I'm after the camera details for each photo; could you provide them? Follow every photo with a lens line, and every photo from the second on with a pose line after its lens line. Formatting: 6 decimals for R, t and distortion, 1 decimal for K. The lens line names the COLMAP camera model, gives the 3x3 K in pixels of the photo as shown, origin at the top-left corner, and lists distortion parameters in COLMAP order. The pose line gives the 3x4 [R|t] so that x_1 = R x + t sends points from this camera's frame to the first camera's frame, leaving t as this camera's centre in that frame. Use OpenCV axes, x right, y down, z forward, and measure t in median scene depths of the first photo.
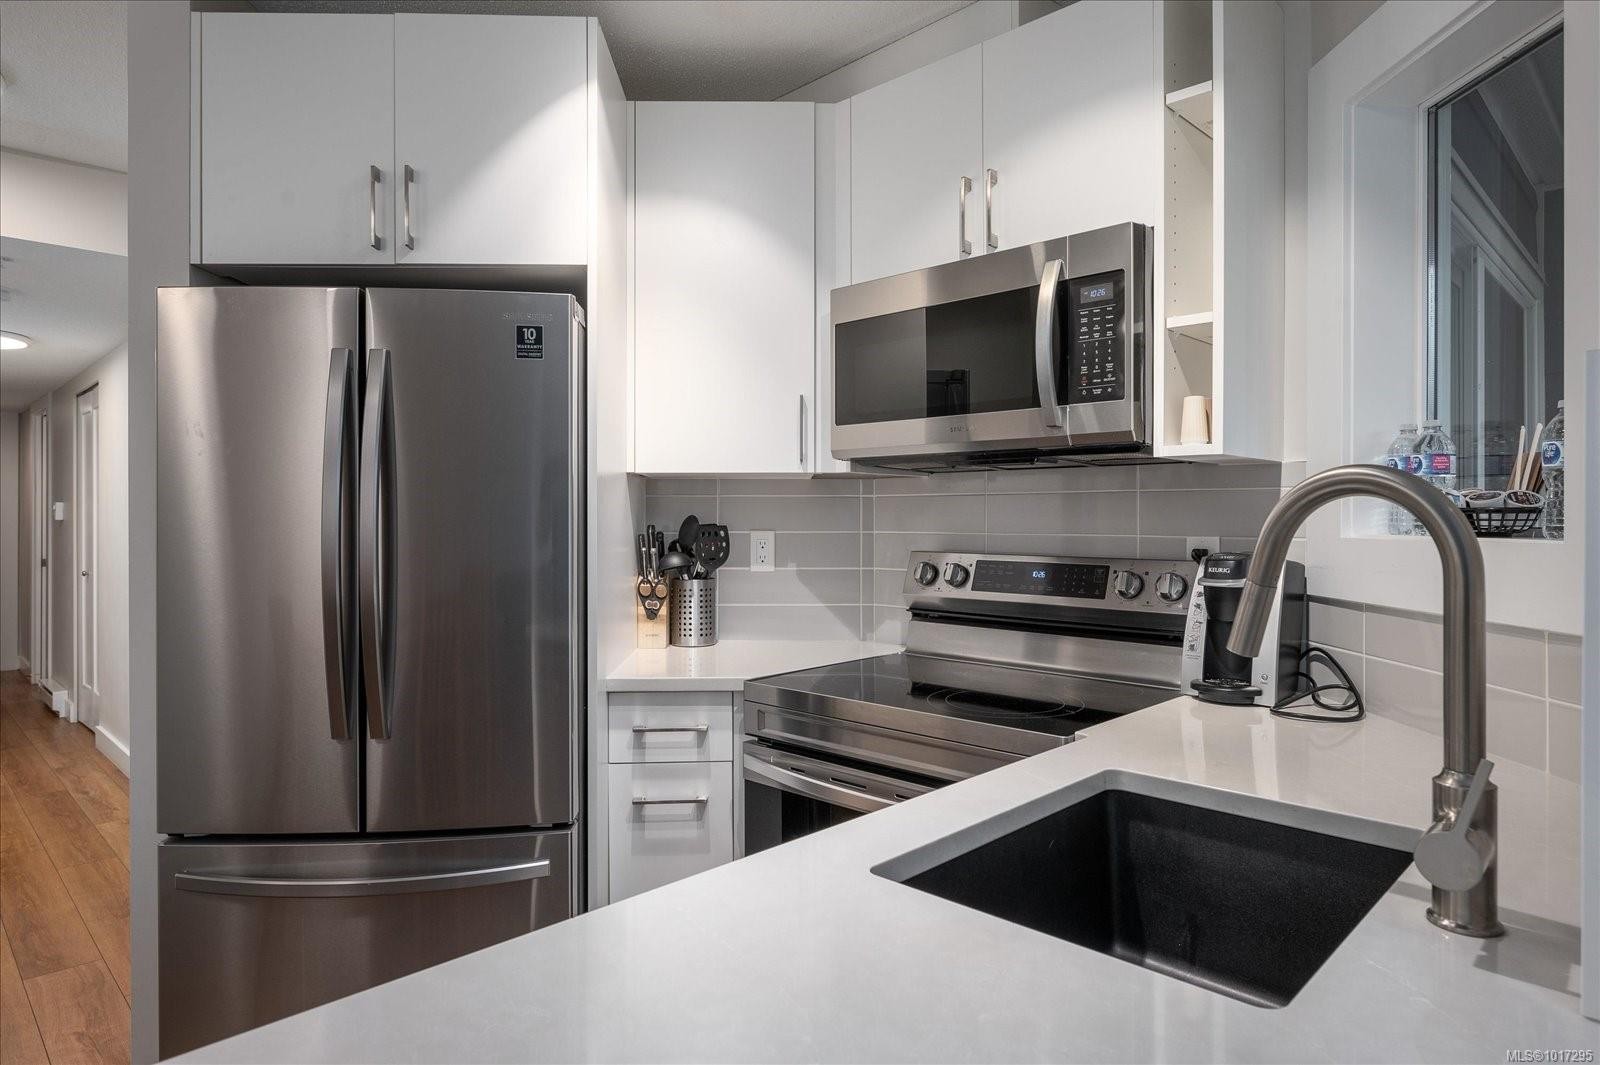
lens RADIAL K [[925.4, 0, 827.4], [0, 925.4, 516.8], [0, 0, 1]] dist [0.000700, 0.000149]
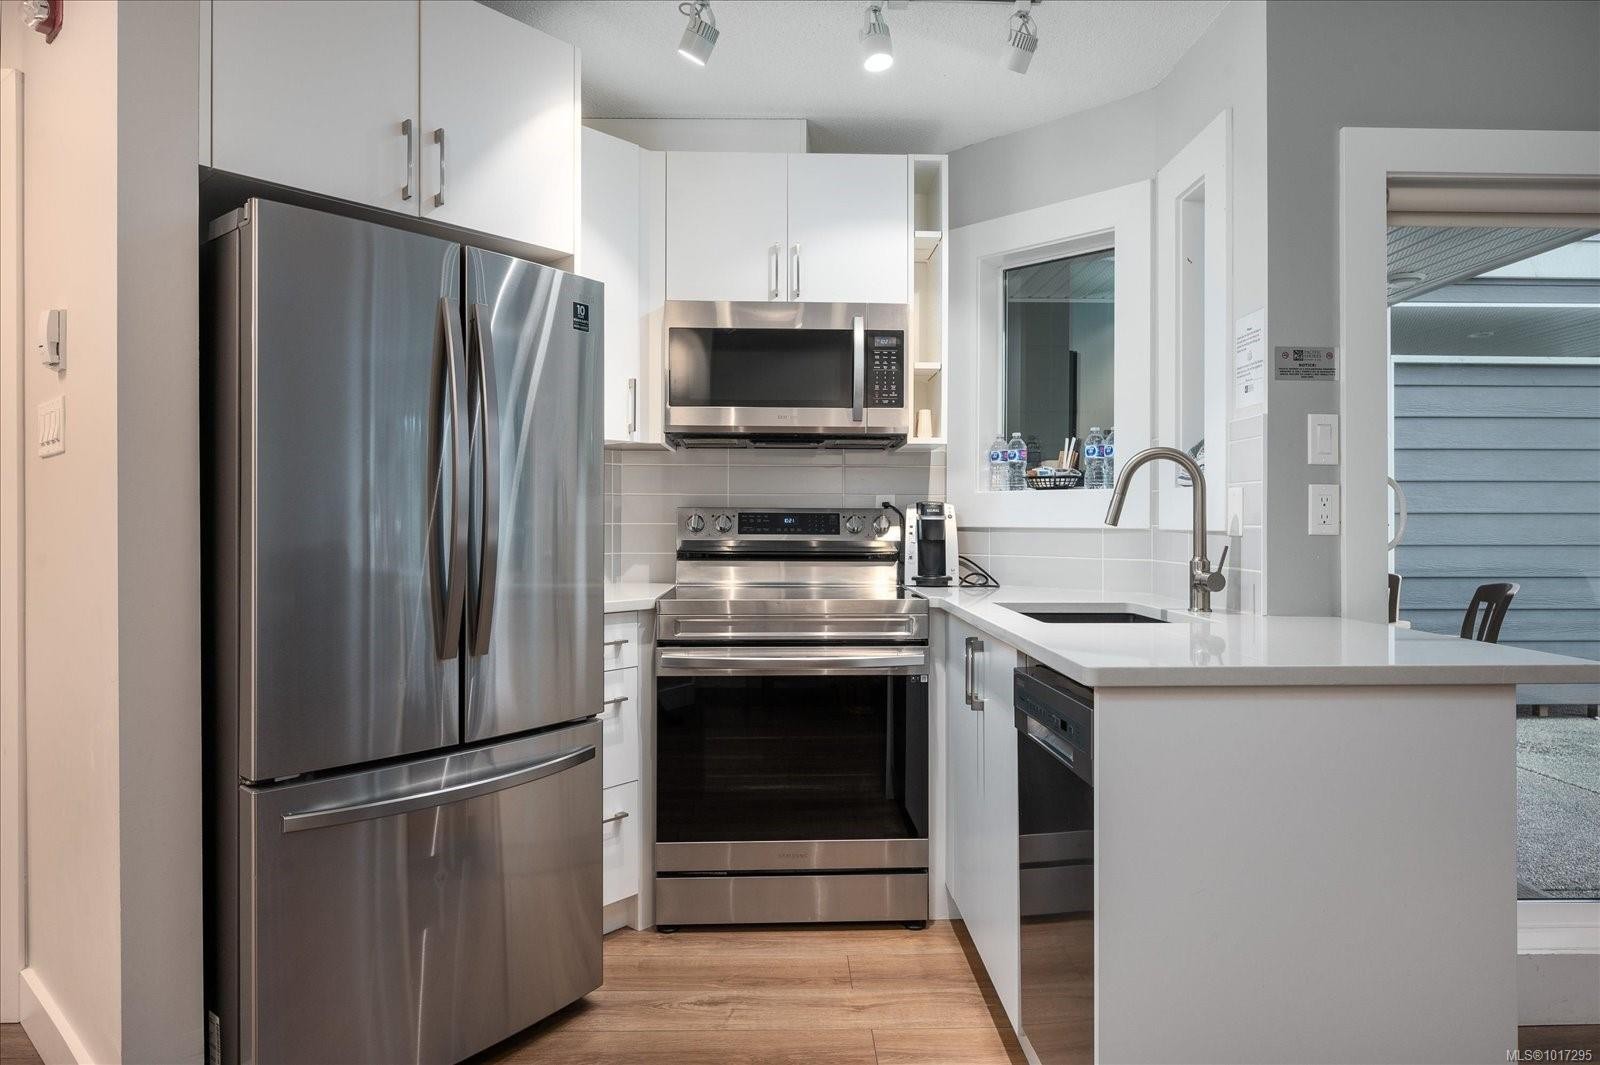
lens RADIAL K [[925.4, 0, 827.4], [0, 925.4, 516.8], [0, 0, 1]] dist [0.000700, 0.000149]
pose [[0.692941, 0.003066, 0.720987, -0.955154], [-0.002469, 0.999995, -0.001879, 0.071779], [-0.720990, -0.000479, 0.692946, -0.064777]]
